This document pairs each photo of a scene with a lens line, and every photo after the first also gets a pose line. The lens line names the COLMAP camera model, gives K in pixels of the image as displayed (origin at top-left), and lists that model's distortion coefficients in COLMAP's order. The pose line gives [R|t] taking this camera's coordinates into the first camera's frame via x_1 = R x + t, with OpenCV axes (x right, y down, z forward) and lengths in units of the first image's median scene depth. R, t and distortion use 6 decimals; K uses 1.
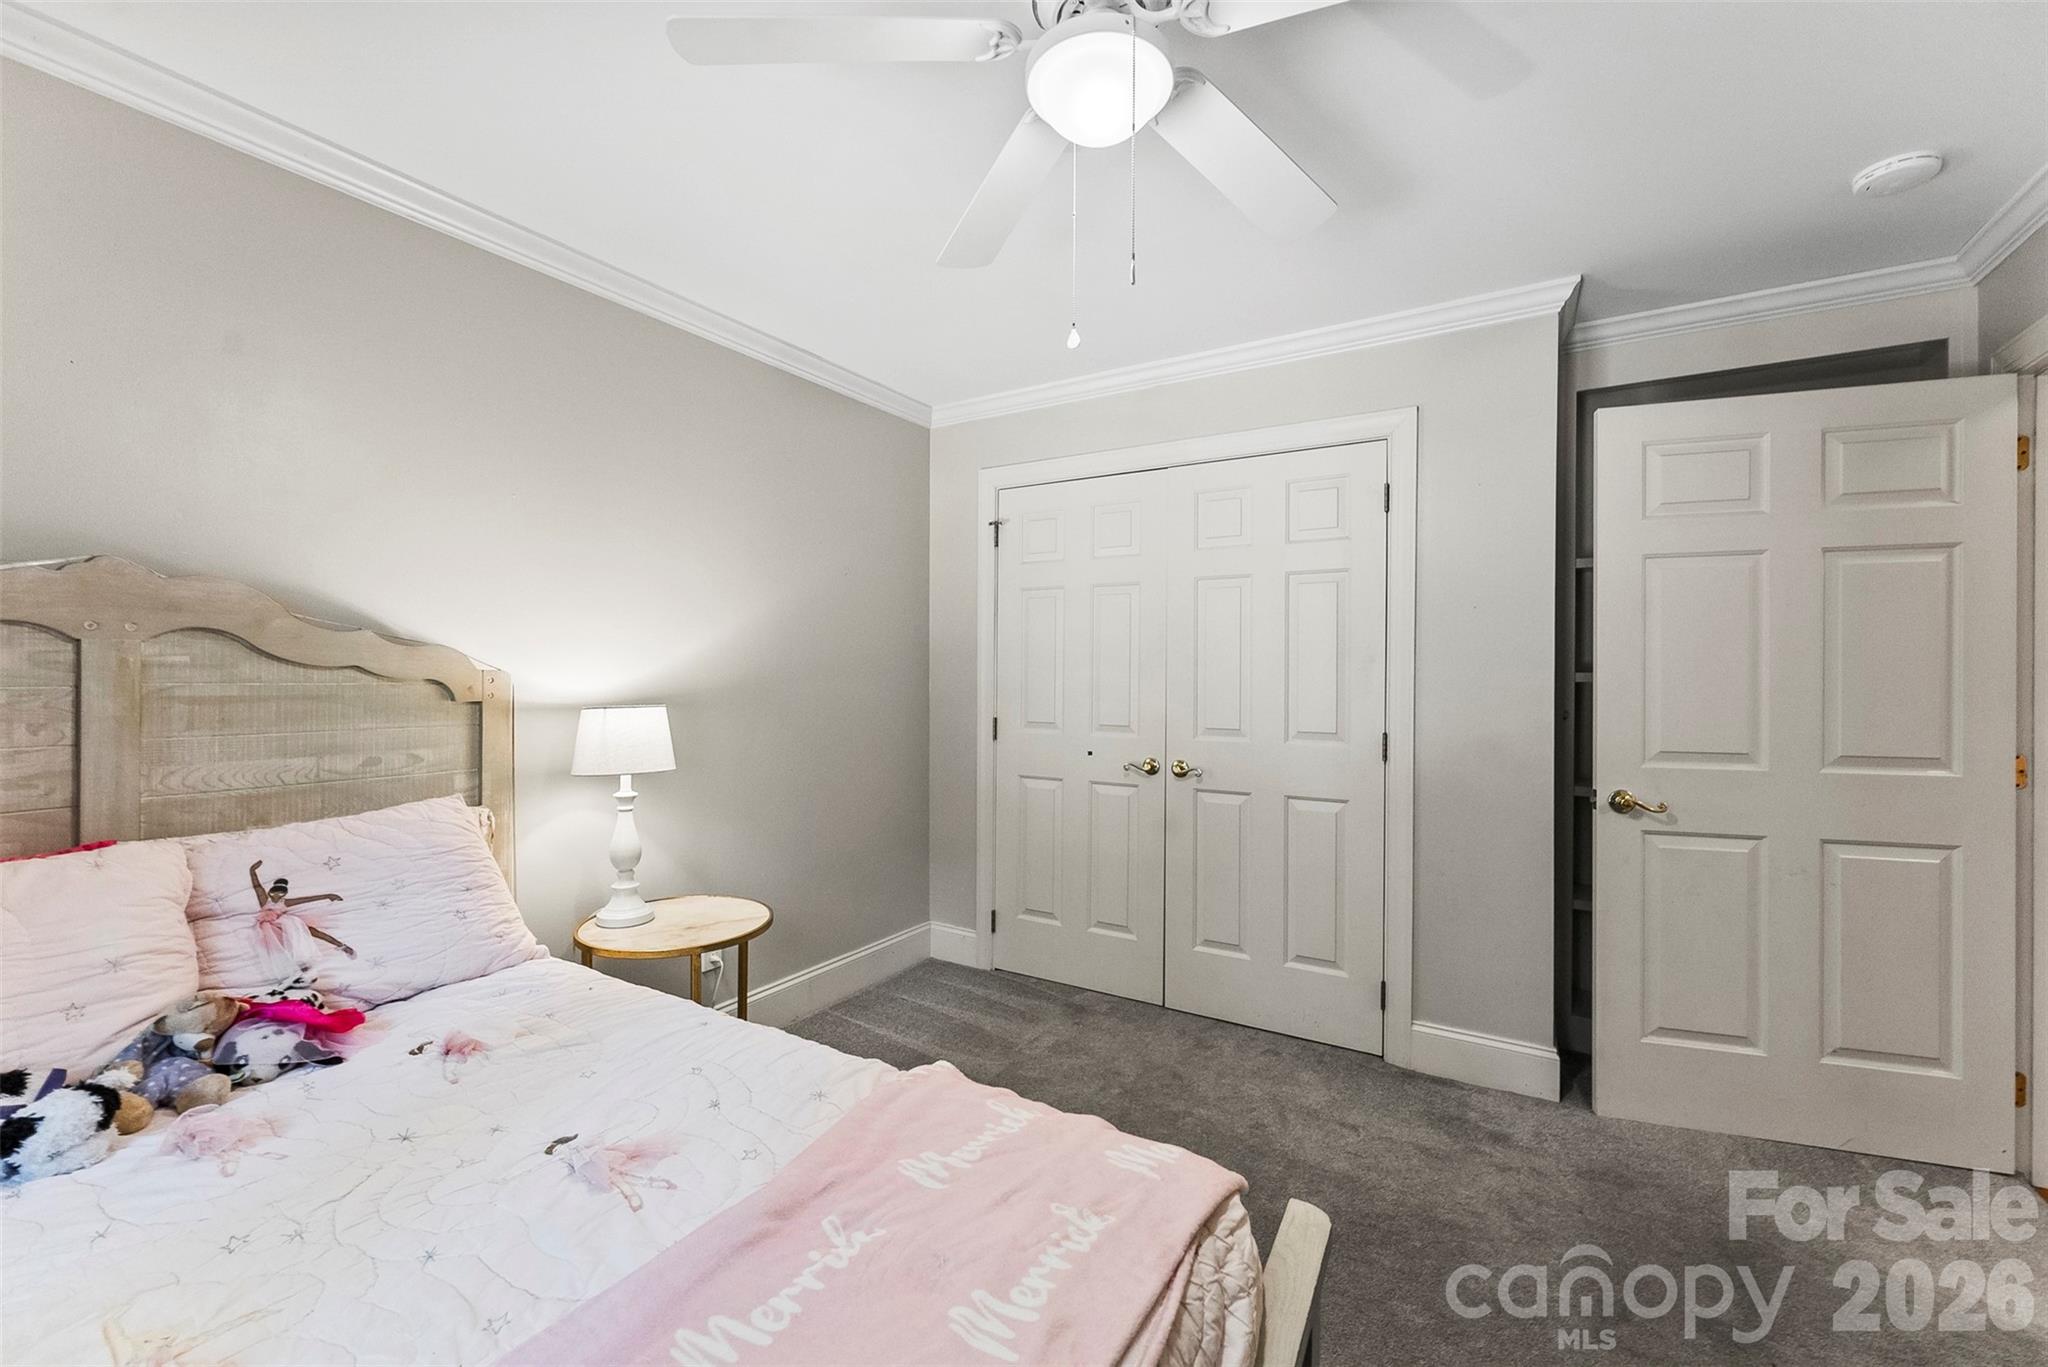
lens RADIAL K [[834.6, 0, 1032.7], [0, 834.6, 676.2], [0, 0, 1]] dist [0.000209, -0.000233]
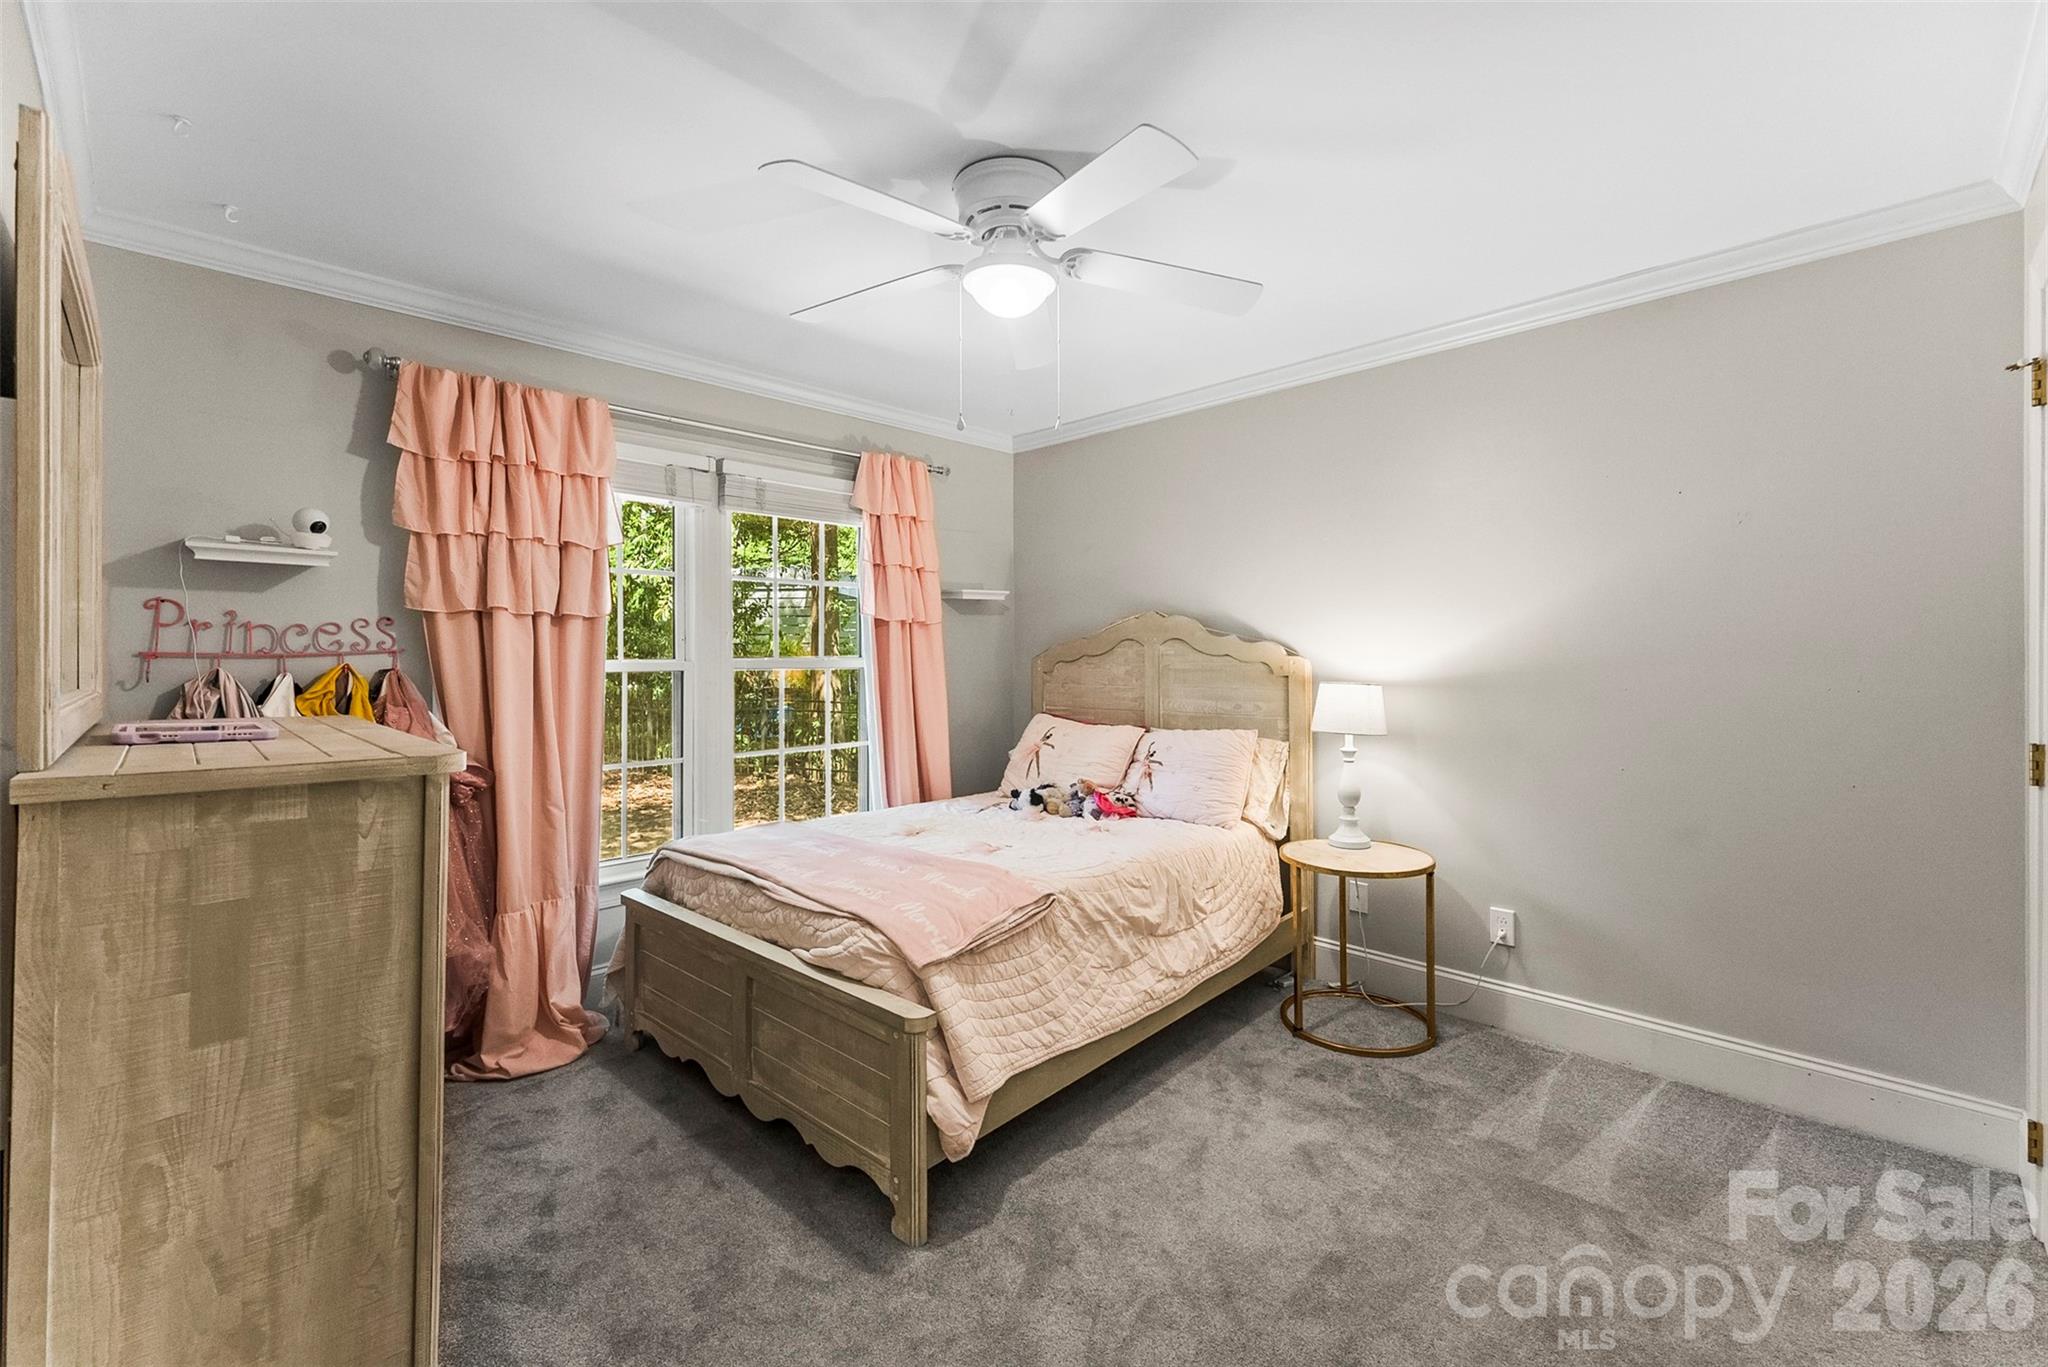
lens RADIAL K [[834.6, 0, 1019.5], [0, 834.6, 676.3], [0, 0, 1]] dist [0.000209, -0.000233]
pose [[-0.246008, 0.002343, -0.969265, 1.367559], [-0.010050, 0.999937, 0.004968, 0.040256], [0.969216, 0.010964, -0.245969, 1.232330]]
